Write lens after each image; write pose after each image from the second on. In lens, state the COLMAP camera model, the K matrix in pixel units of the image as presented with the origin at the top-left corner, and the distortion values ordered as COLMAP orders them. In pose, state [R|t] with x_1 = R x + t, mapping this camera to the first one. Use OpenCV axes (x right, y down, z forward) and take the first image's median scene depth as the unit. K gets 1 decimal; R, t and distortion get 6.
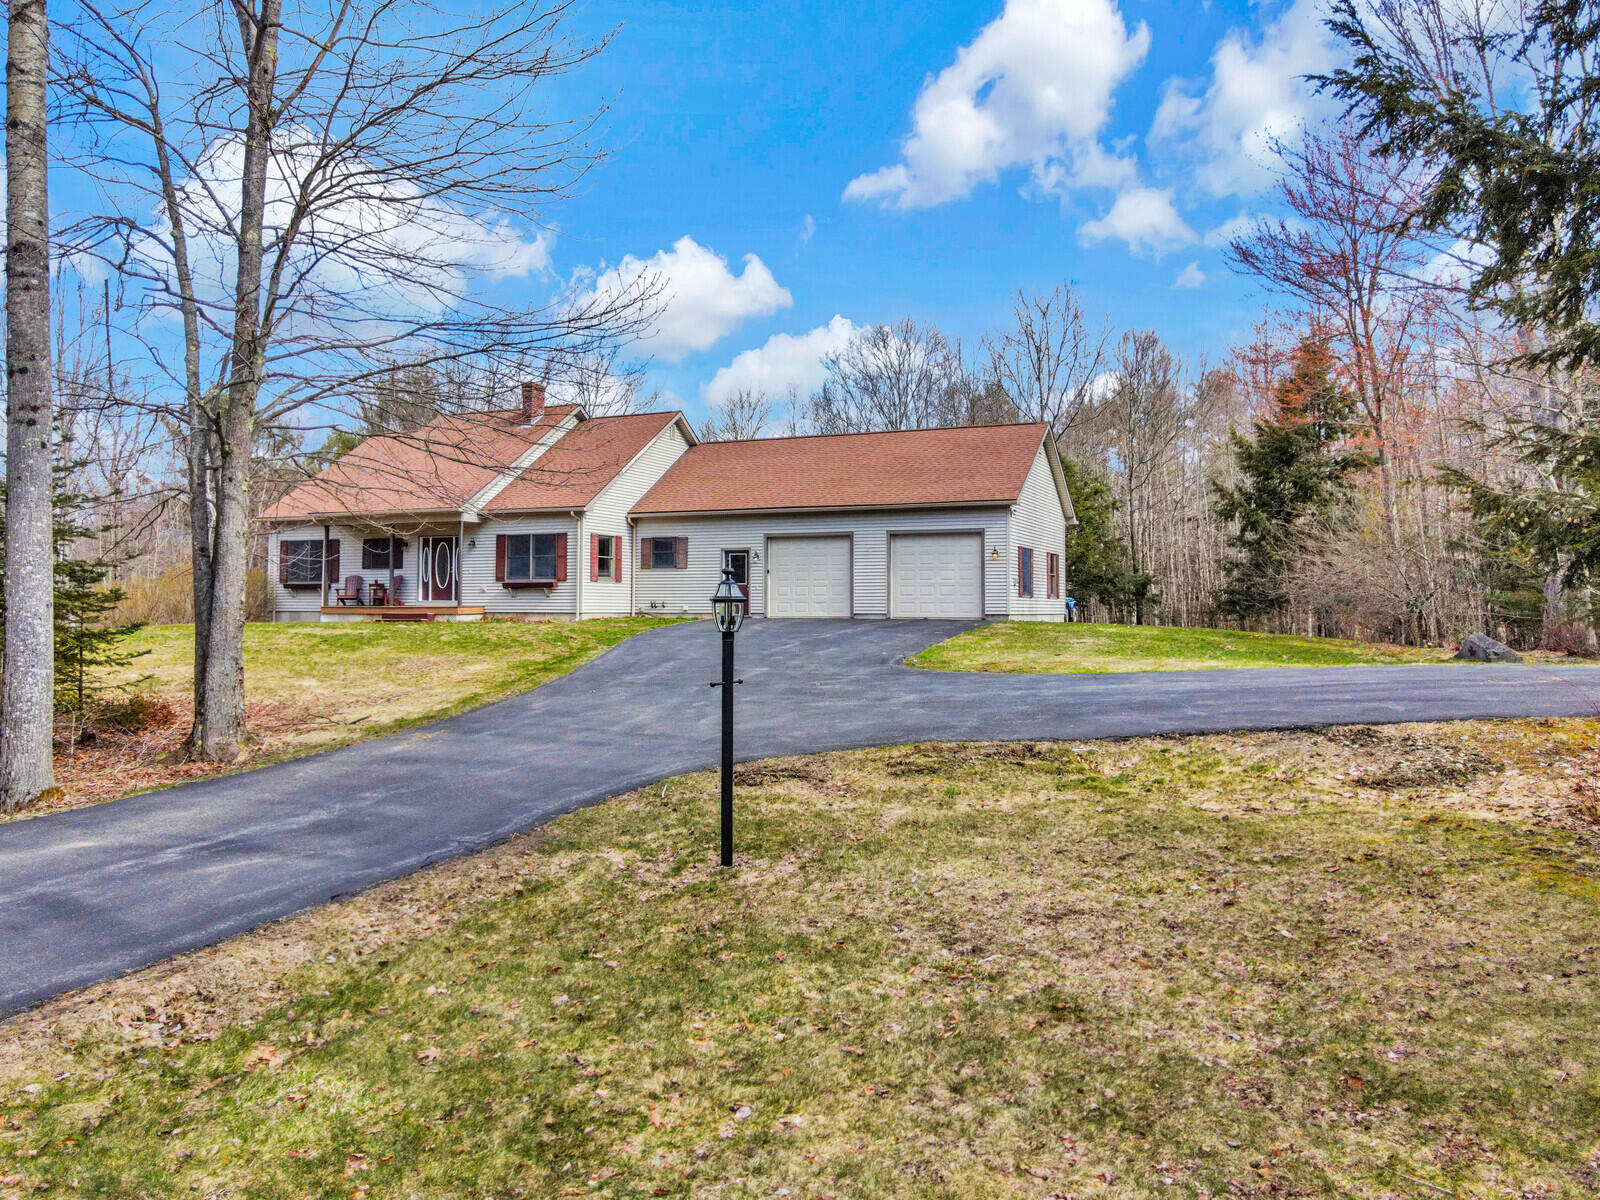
lens RADIAL K [[1185.4, 0, 810.3], [0, 1185.4, 603.7], [0, 0, 1]] dist [-0.002734, 0.002206]
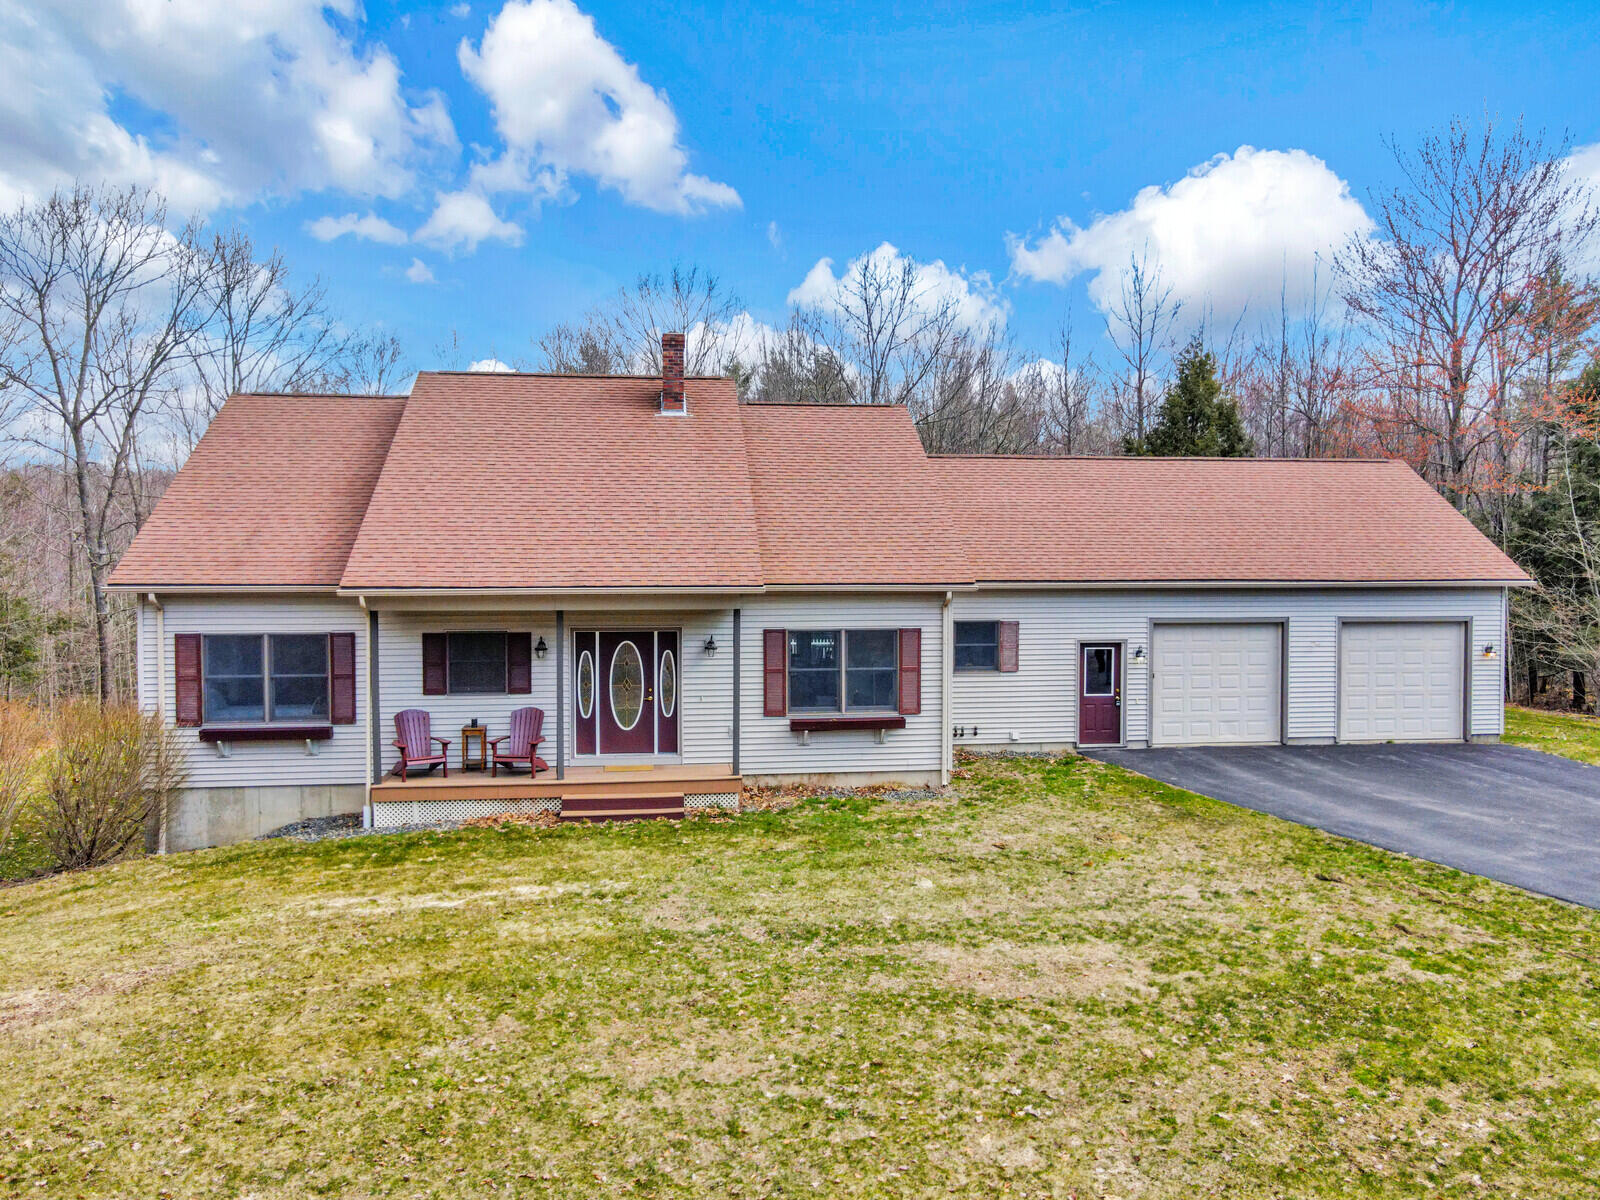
lens RADIAL K [[1185.4, 0, 810.3], [0, 1185.4, 603.7], [0, 0, 1]] dist [-0.002734, 0.002206]
pose [[0.858309, -0.021425, 0.512686, -0.527212], [0.000134, 0.999137, 0.041530, -0.093343], [-0.513133, -0.035577, 0.857571, 0.541437]]
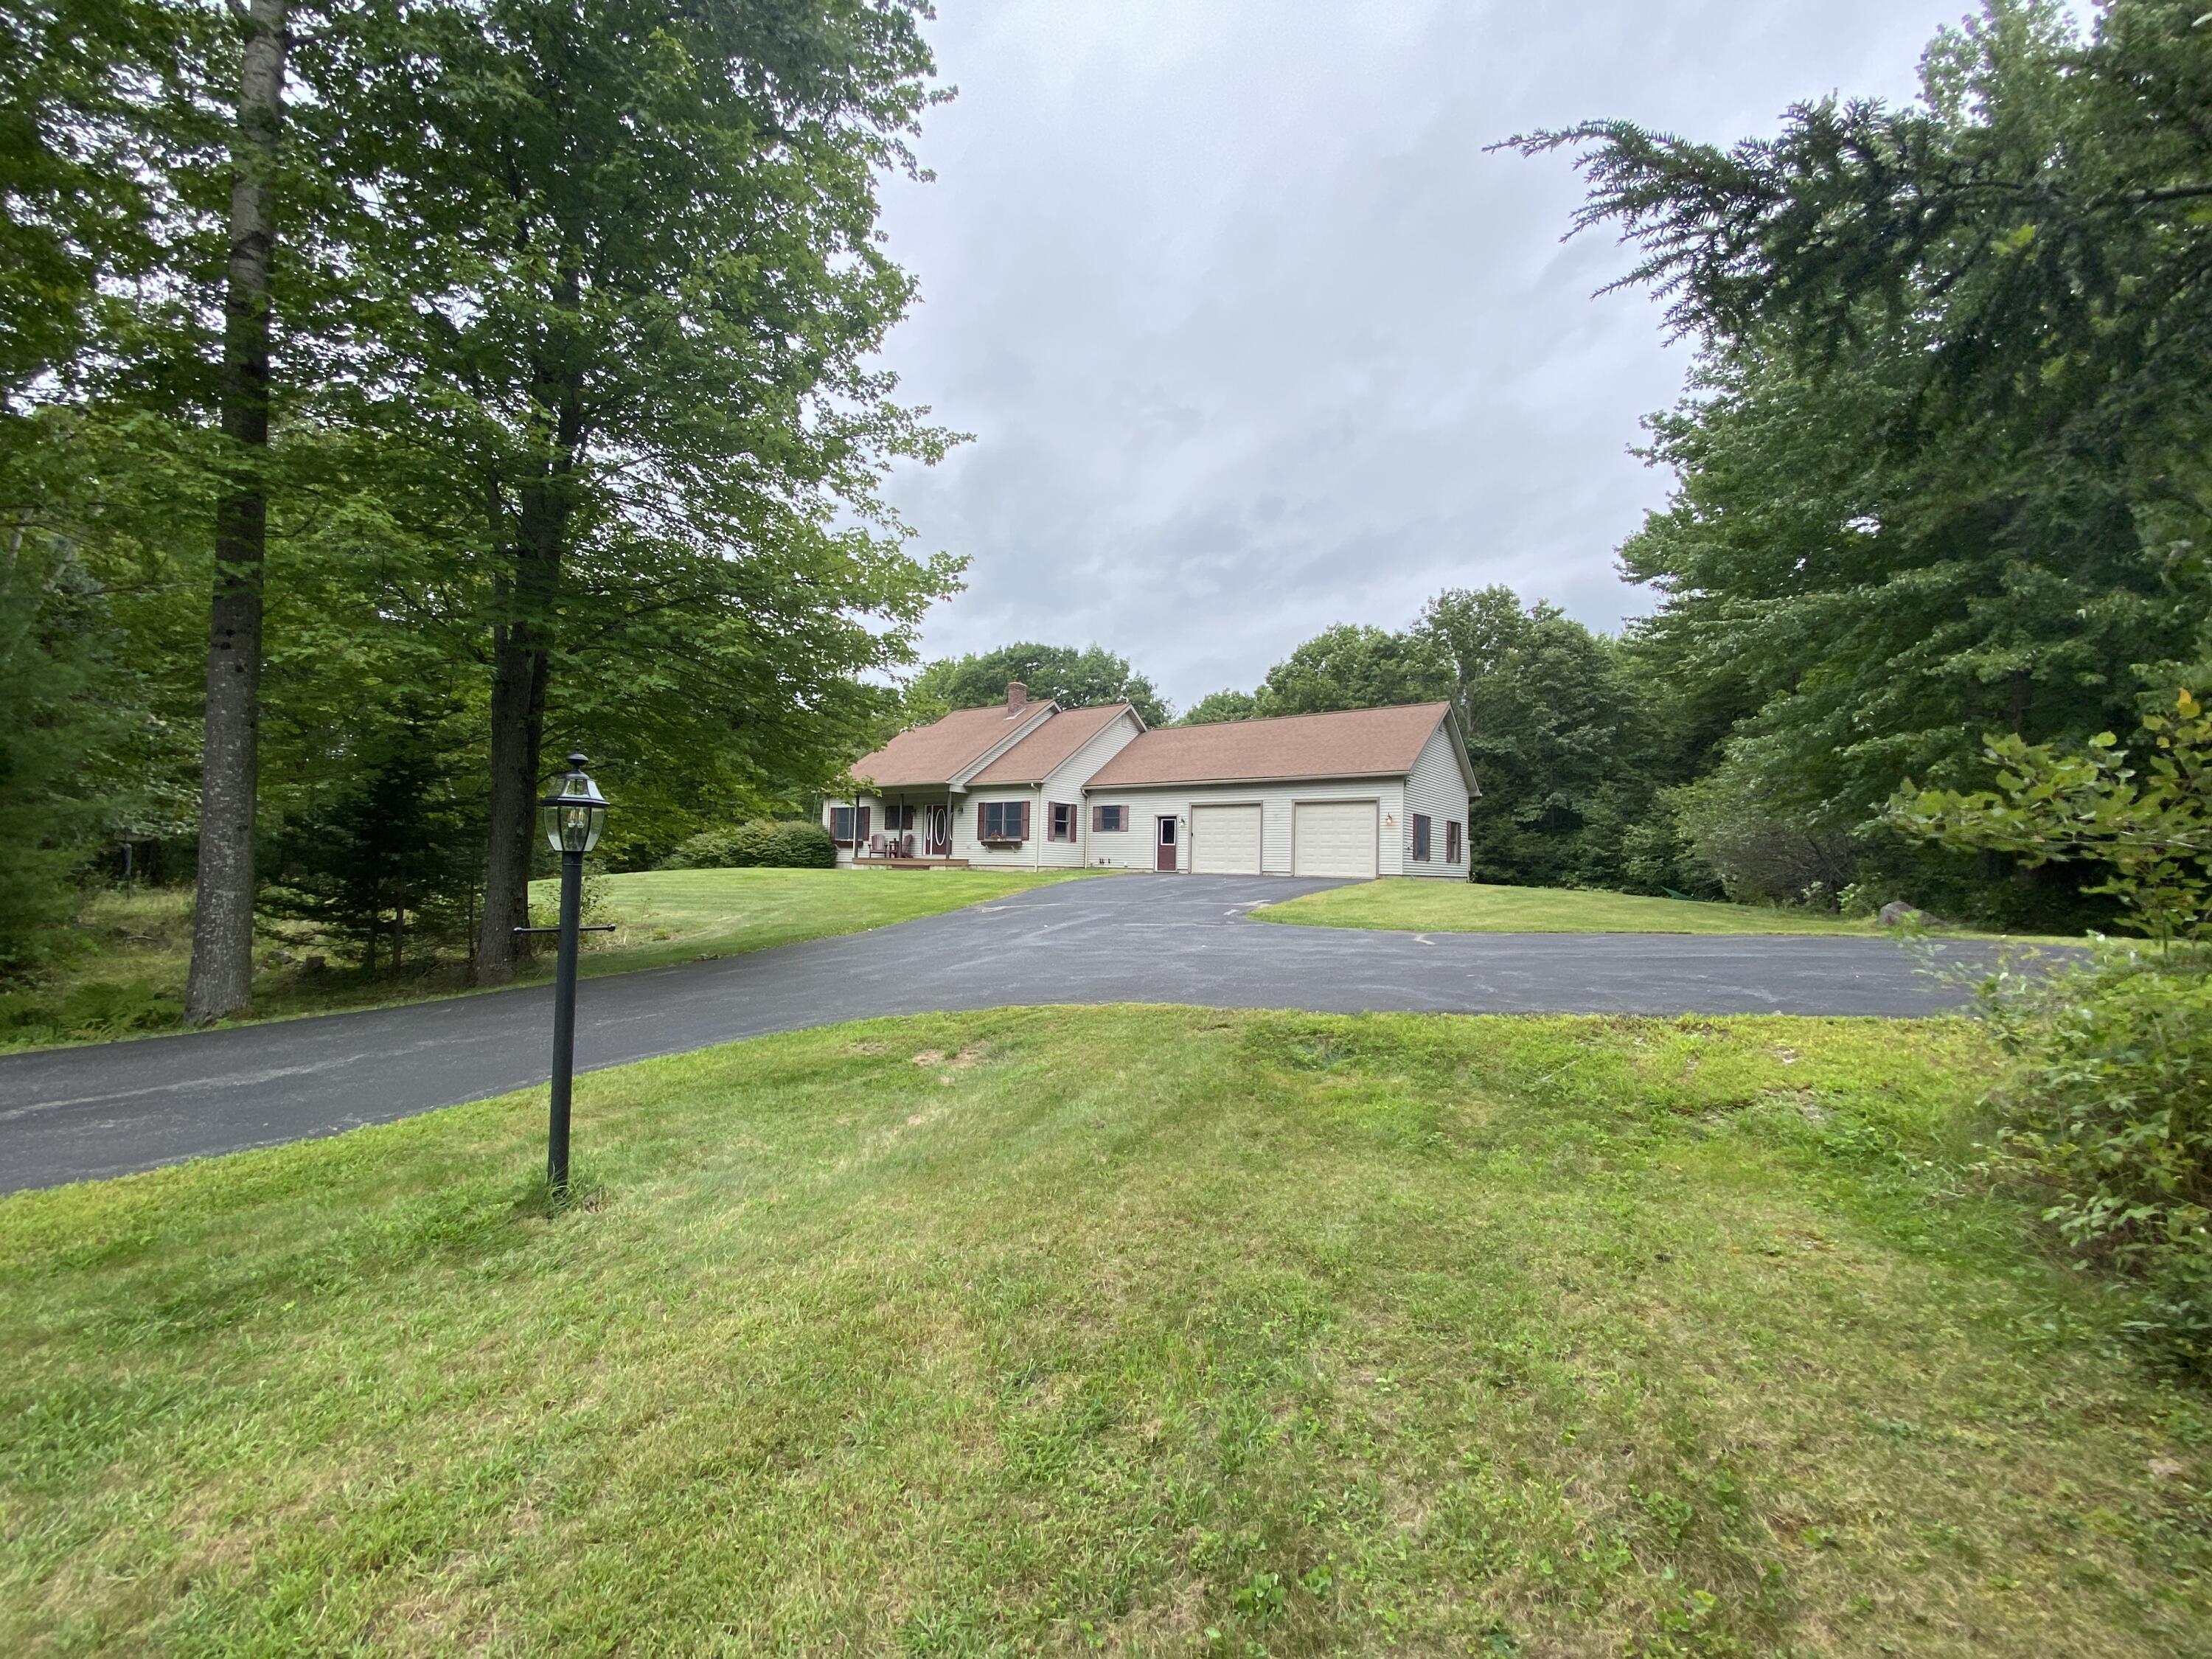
lens RADIAL K [[883.9, 0, 1102.5], [0, 883.9, 835.9], [0, 0, 1]] dist [0.039287, -0.031910]
pose [[0.974872, 0.010309, -0.222529, 0.073440], [-0.017249, 0.999423, -0.029264, 0.001877], [0.222099, 0.032367, 0.974487, 0.119391]]
